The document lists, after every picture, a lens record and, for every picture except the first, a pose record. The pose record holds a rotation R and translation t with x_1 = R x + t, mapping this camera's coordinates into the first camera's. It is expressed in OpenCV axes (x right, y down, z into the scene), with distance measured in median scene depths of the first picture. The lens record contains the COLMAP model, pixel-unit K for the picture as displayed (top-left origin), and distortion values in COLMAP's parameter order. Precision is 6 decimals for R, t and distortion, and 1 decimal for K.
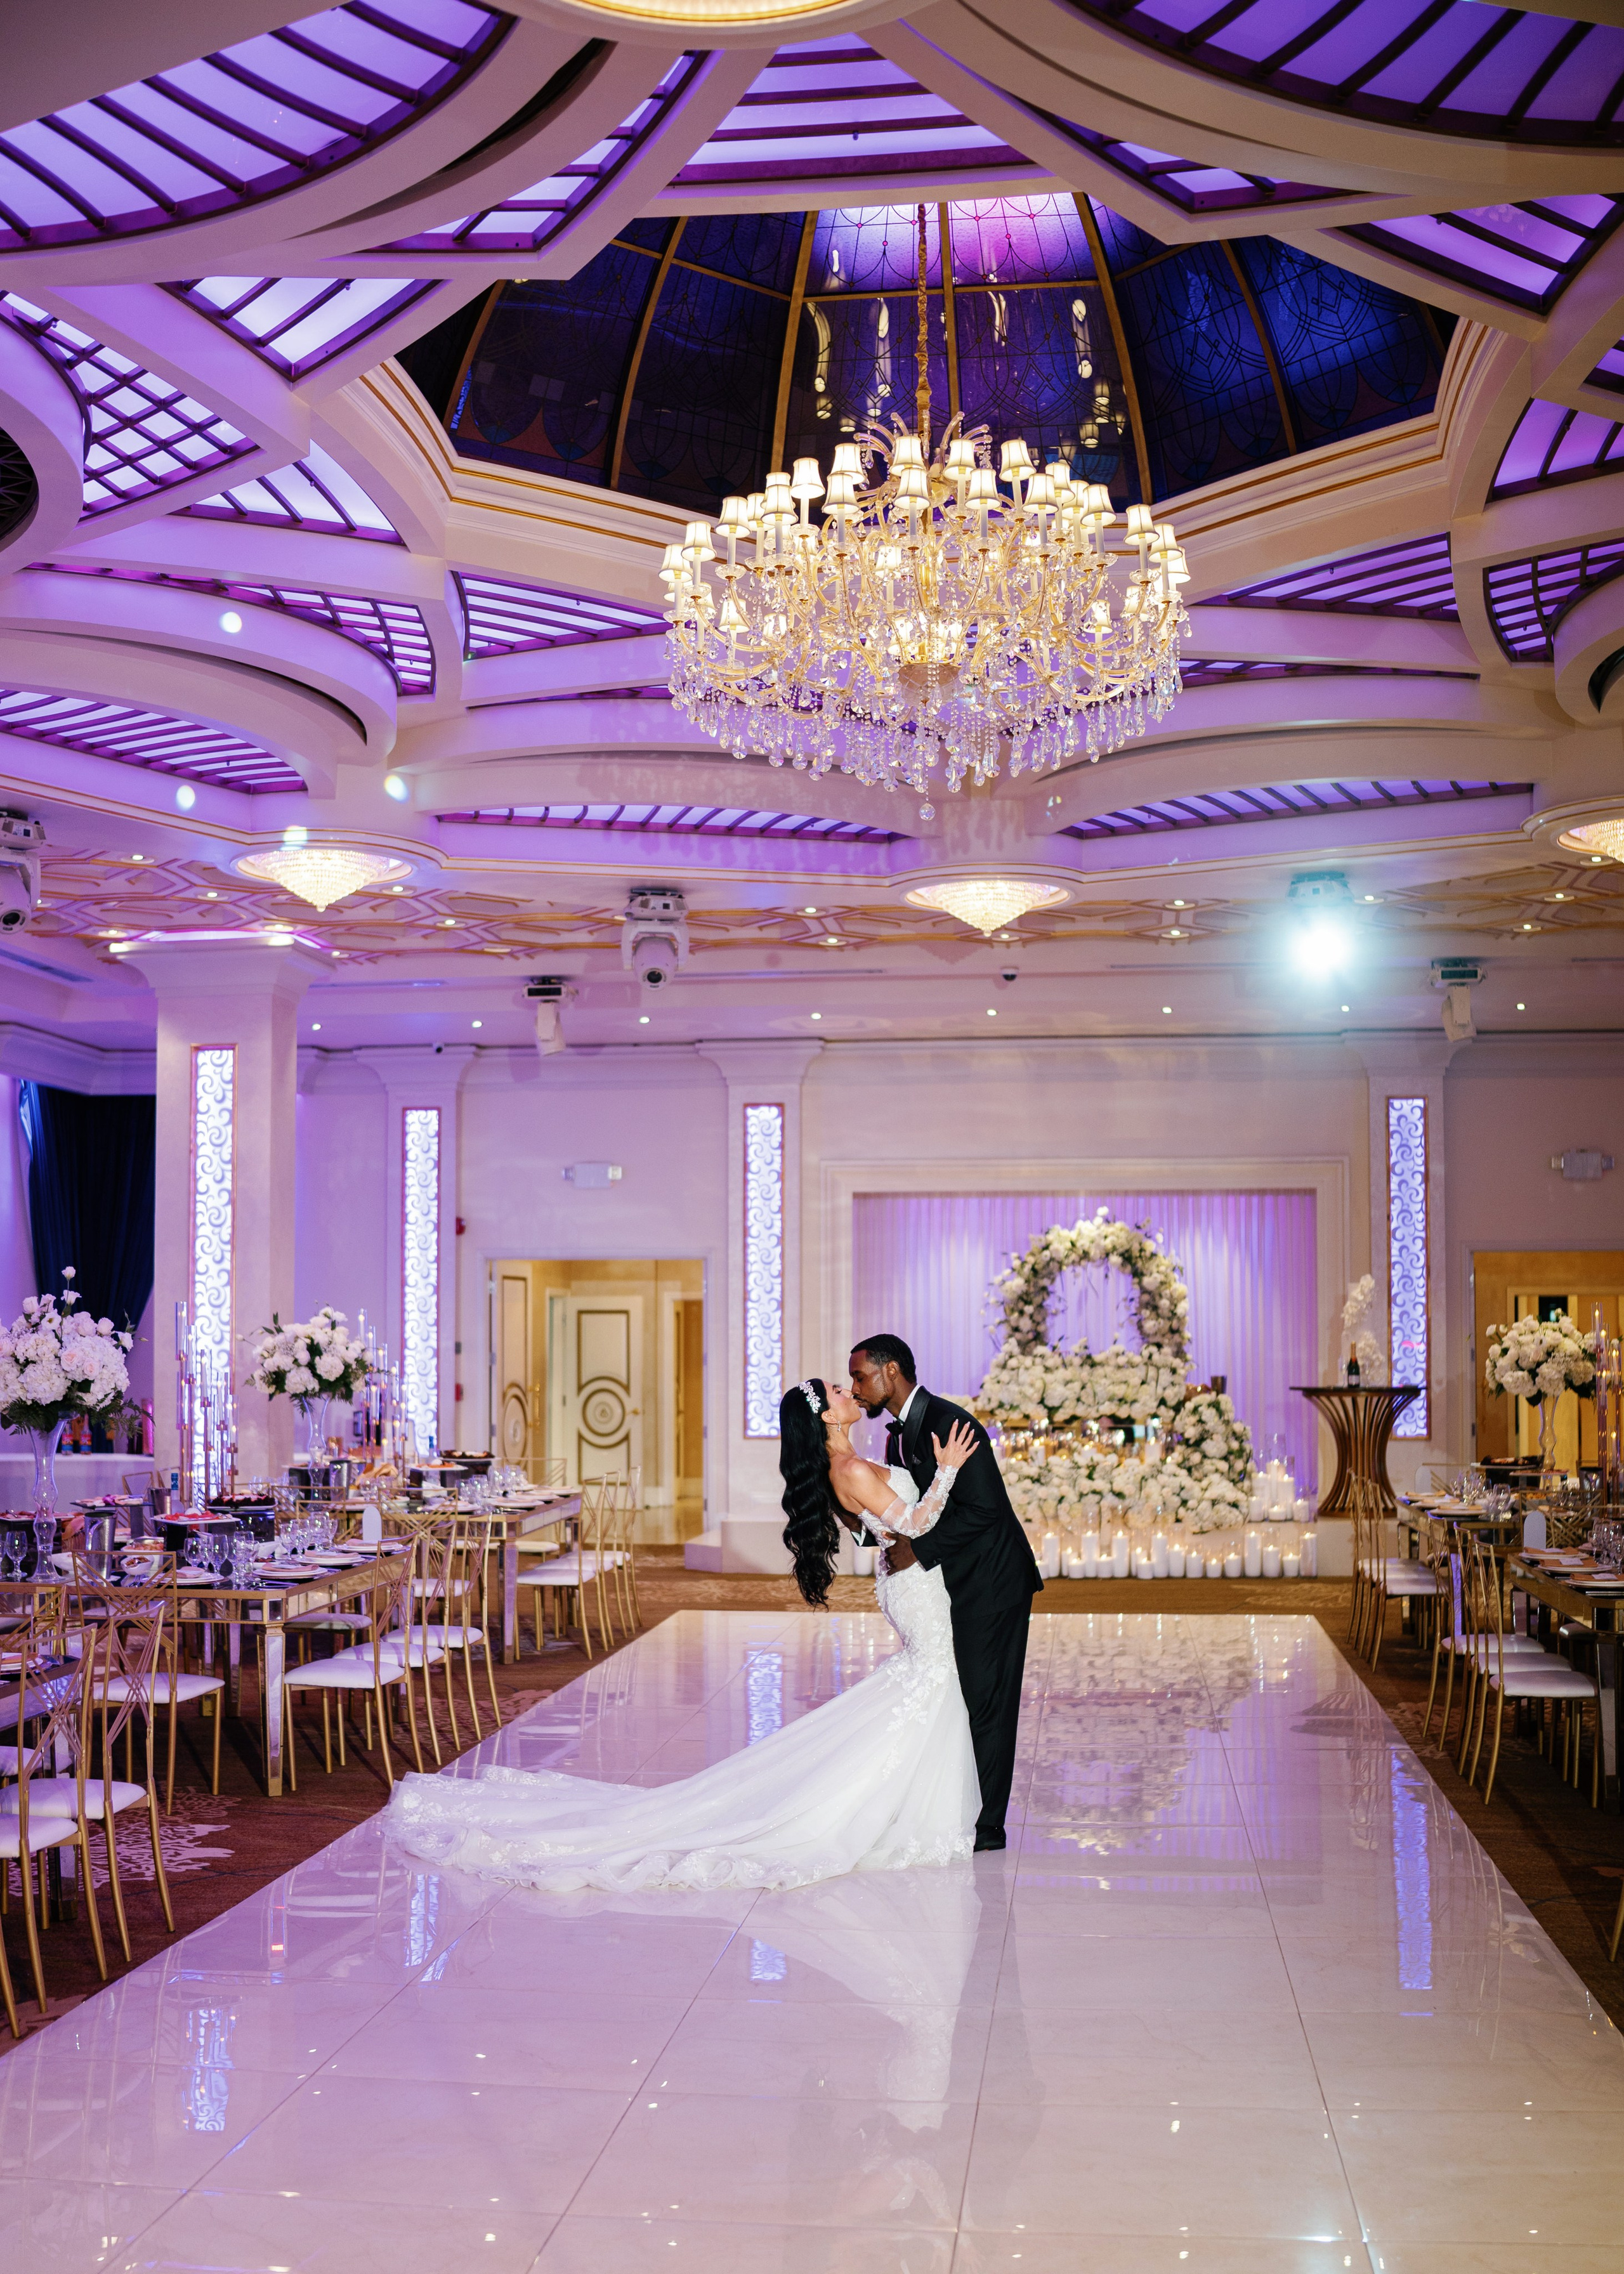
lens RADIAL K [[2385.7, 0, 810.1], [0, 2385.7, 1228.1], [0, 0, 1]] dist [-0.200601, 0.230346]
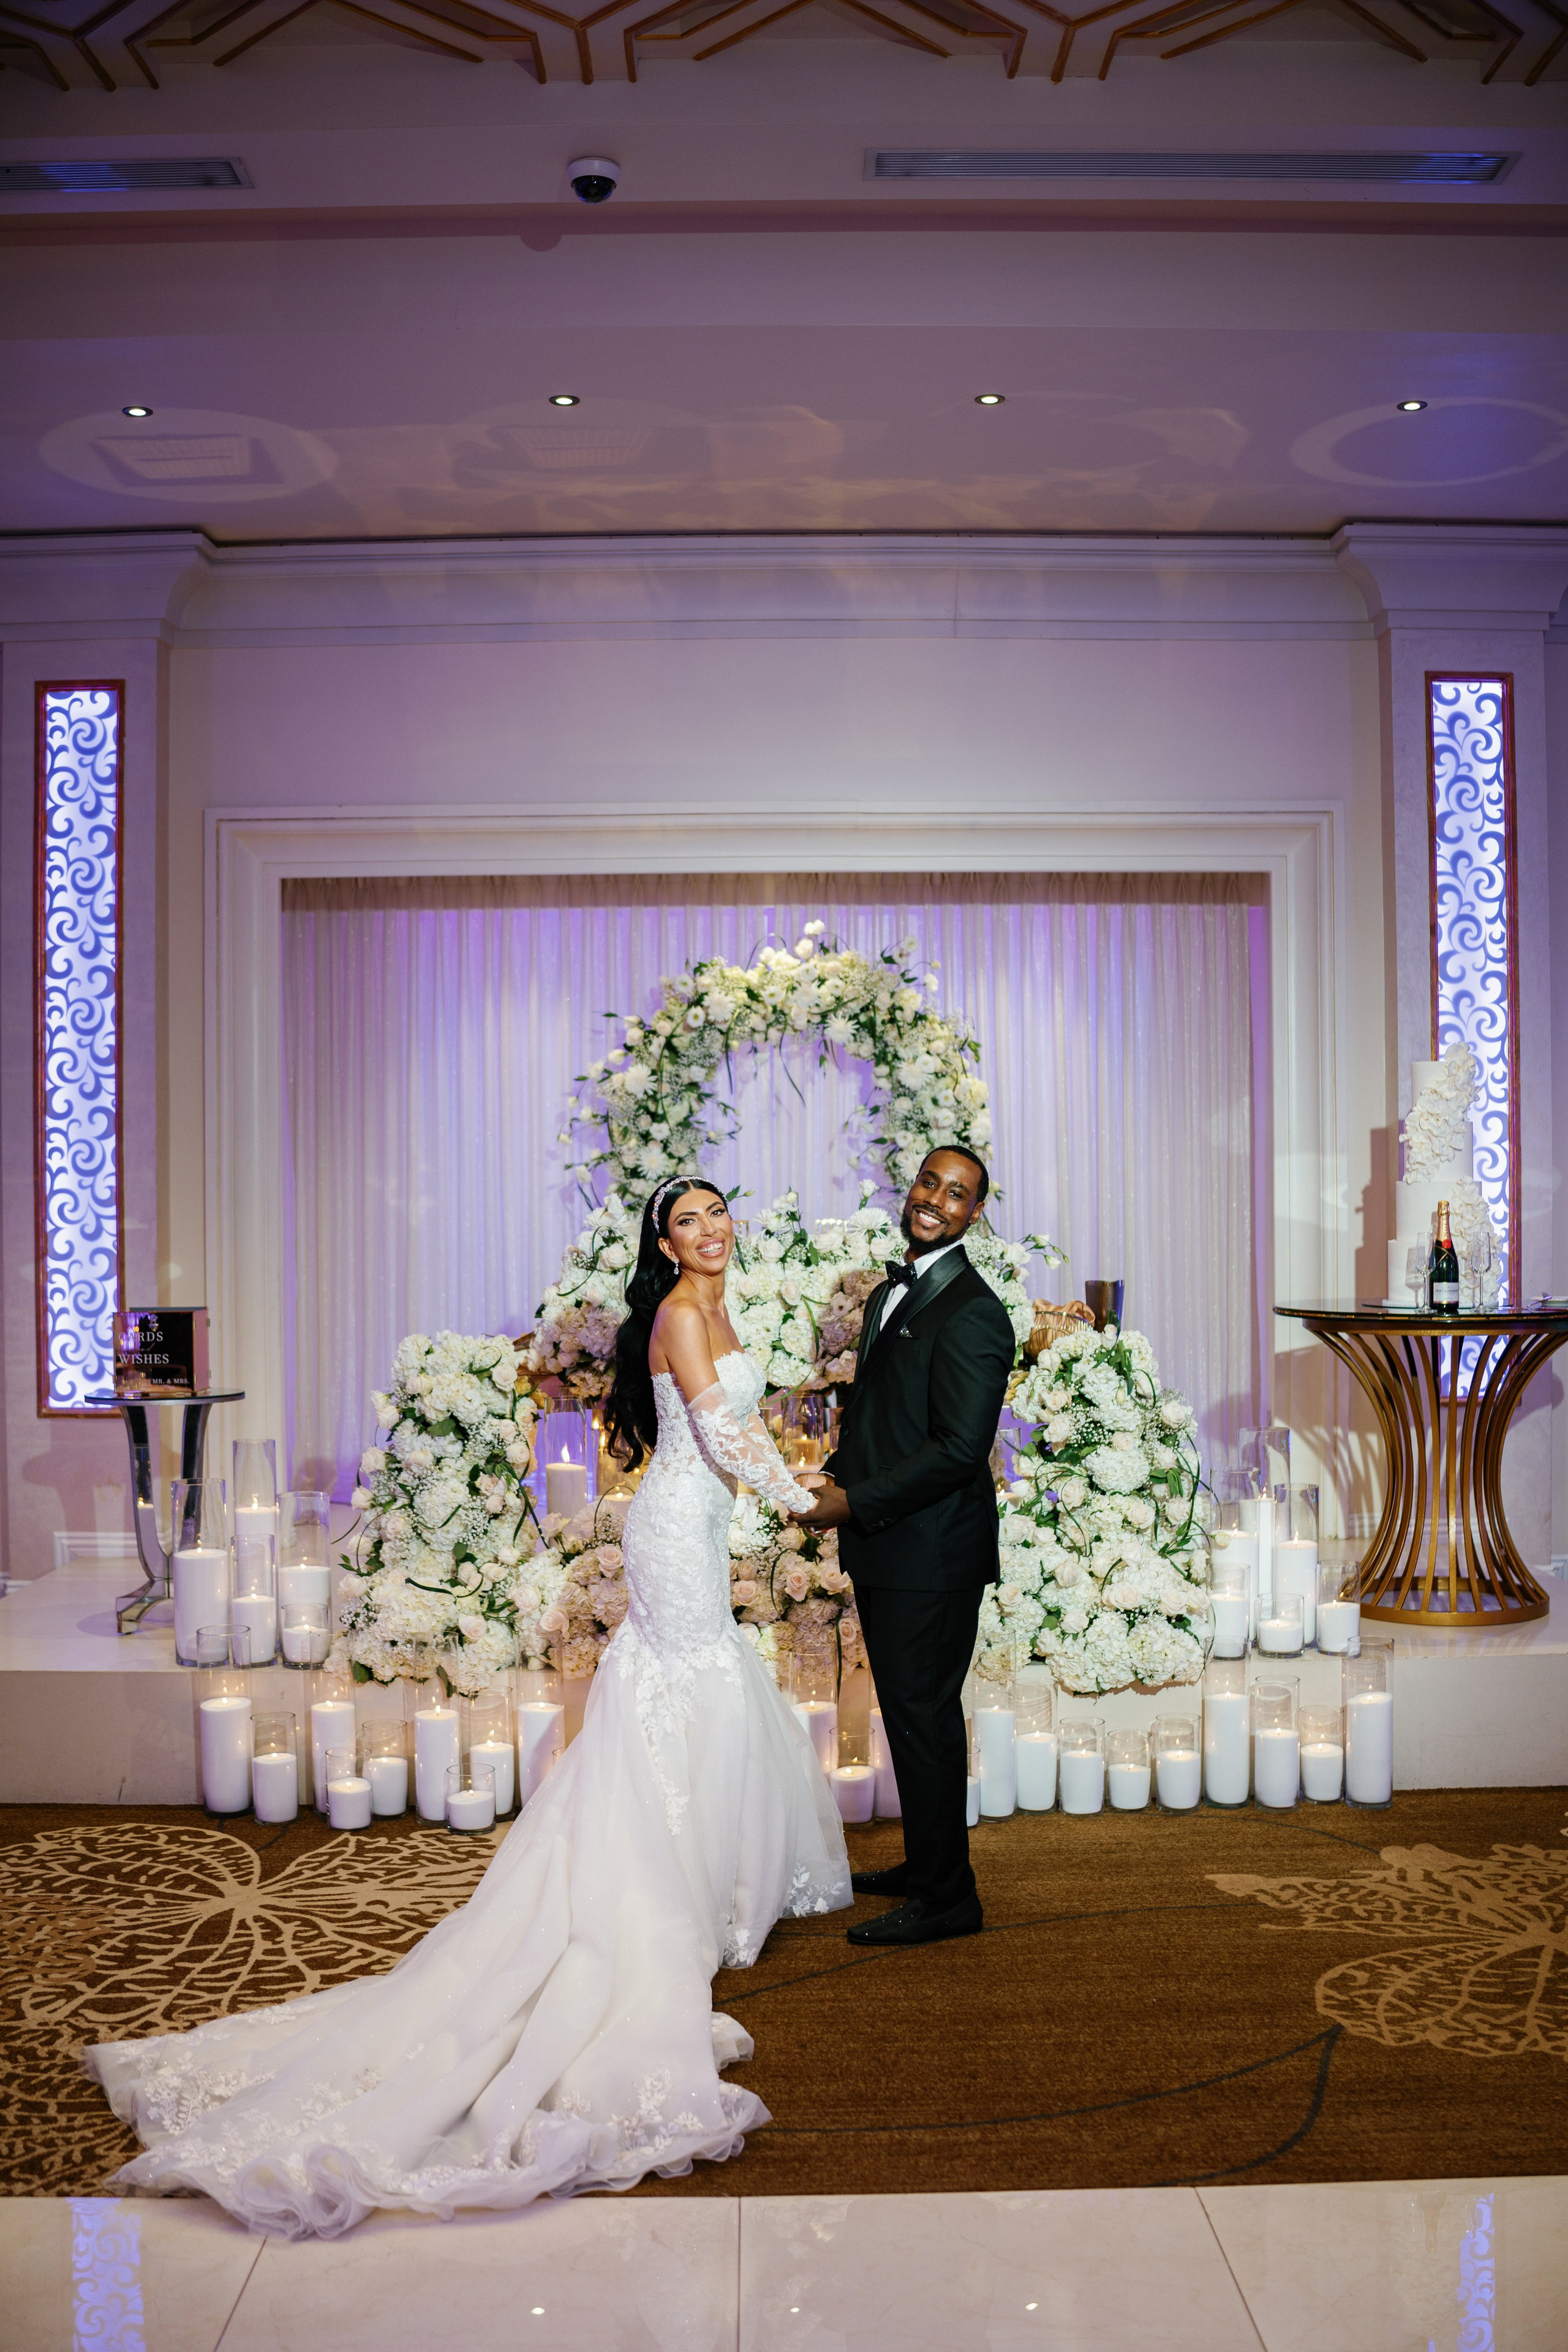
lens RADIAL K [[2240.0, 0, 784.7], [0, 2240.0, 1210.9], [0, 0, 1]] dist [-0.202066, 0.197061]
pose [[0.990762, -0.008493, 0.135343, 0.069310], [0.000483, 0.998252, 0.059105, 0.029545], [-0.135609, -0.058493, 0.989034, 0.688228]]
